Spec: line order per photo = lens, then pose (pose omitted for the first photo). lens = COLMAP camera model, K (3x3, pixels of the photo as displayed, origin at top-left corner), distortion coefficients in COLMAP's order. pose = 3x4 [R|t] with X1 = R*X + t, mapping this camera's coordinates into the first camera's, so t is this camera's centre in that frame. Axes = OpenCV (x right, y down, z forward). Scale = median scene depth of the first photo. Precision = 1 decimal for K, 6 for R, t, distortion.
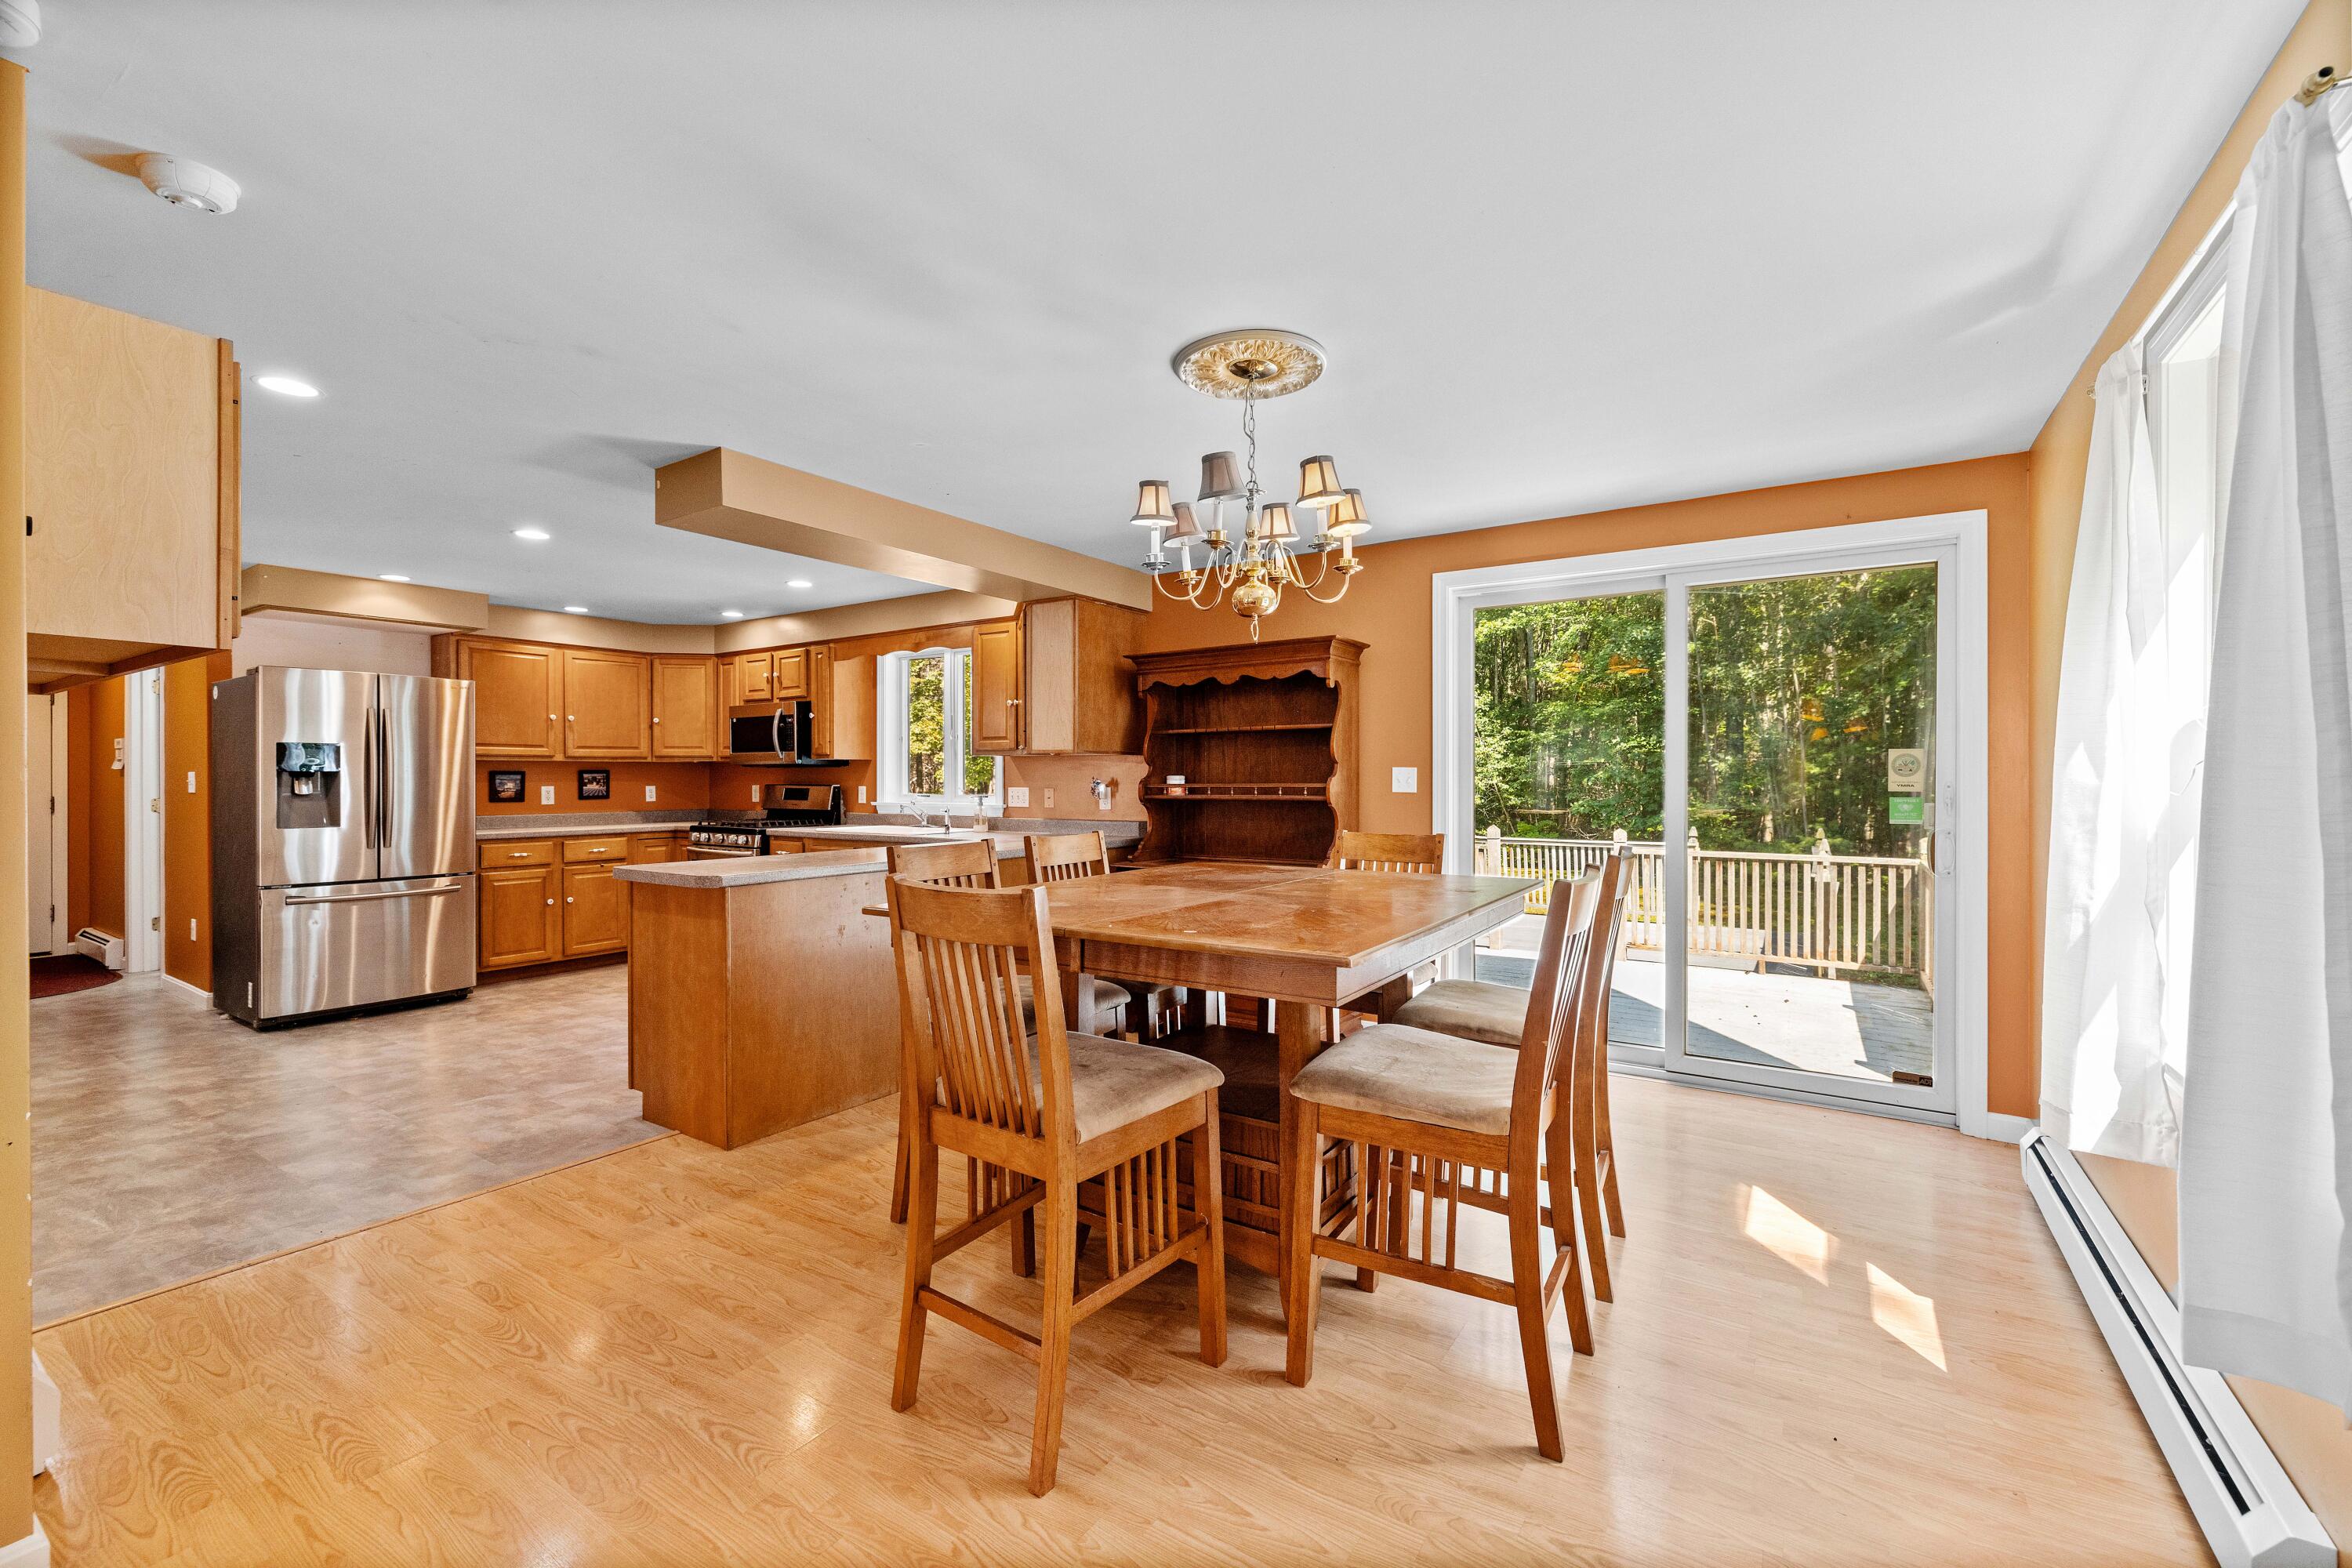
lens RADIAL K [[980.0, 0, 1165.5], [0, 980.0, 783.9], [0, 0, 1]] dist [-0.000888, -0.000672]
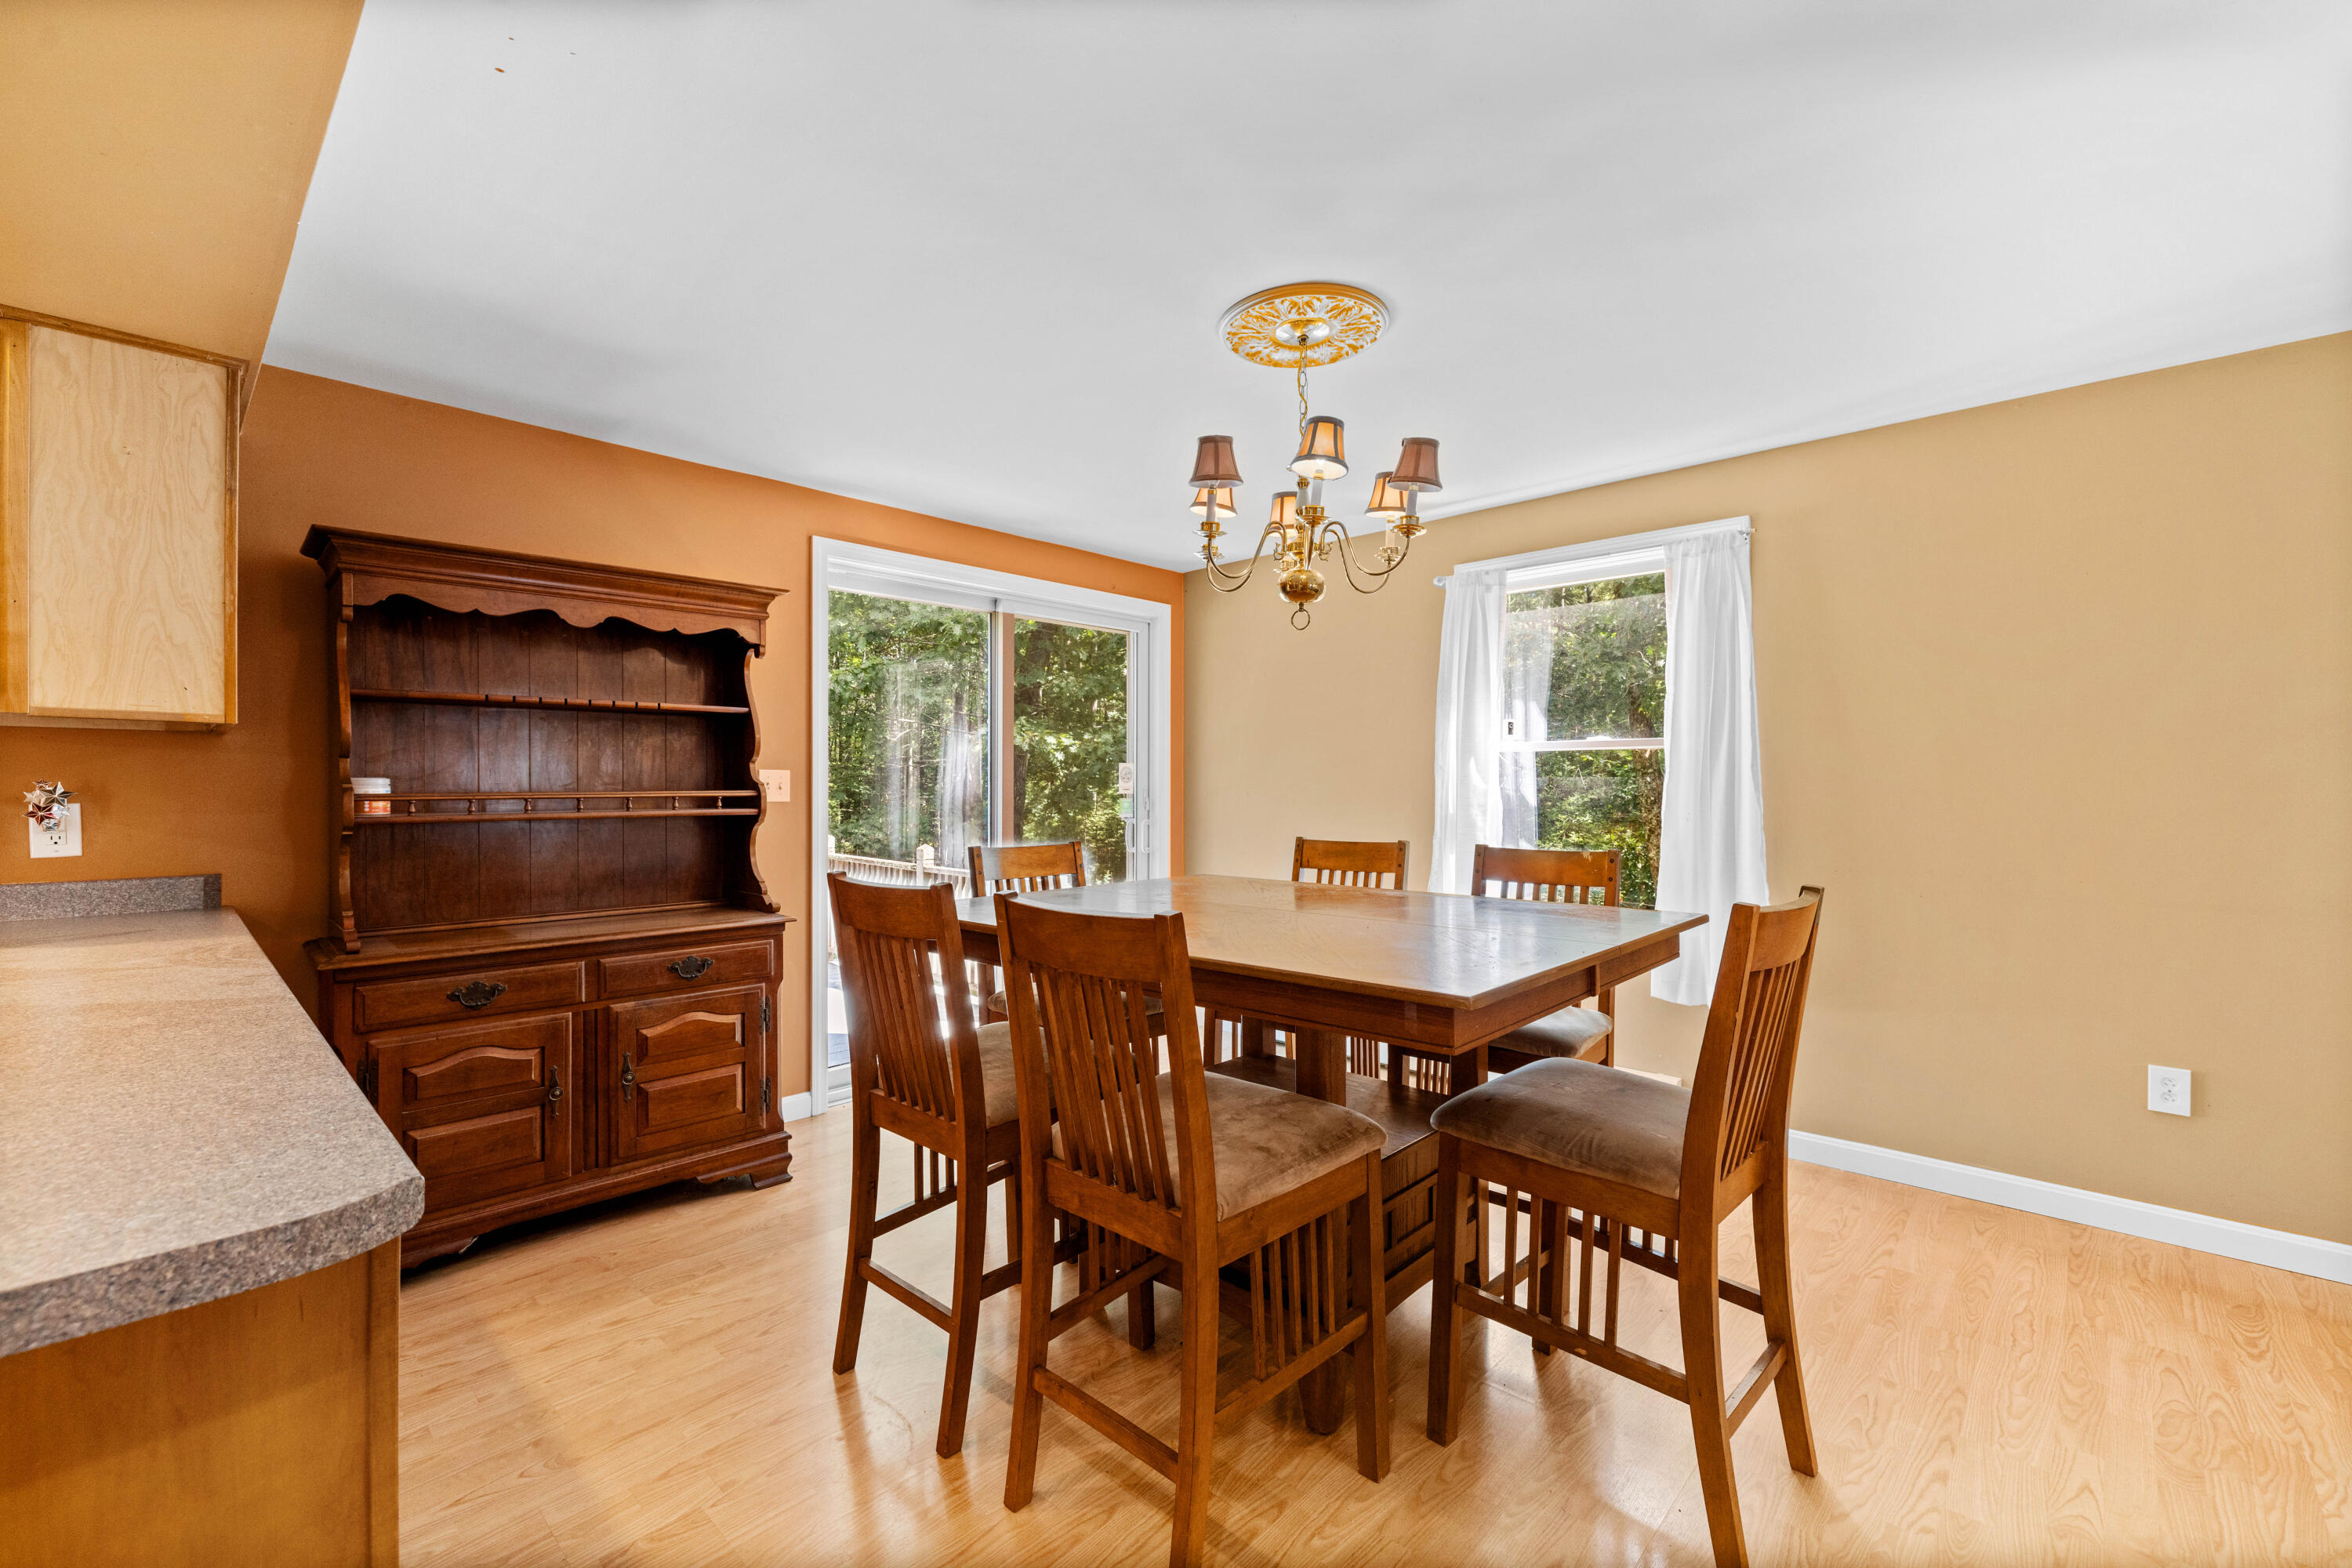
lens RADIAL K [[980.0, 0, 1165.5], [0, 980.0, 783.9], [0, 0, 1]] dist [-0.000888, -0.000672]
pose [[0.181839, 0.002910, 0.983324, -0.483631], [0.005001, 0.999980, -0.003884, -0.001221], [-0.983316, 0.005624, 0.181820, 0.568925]]
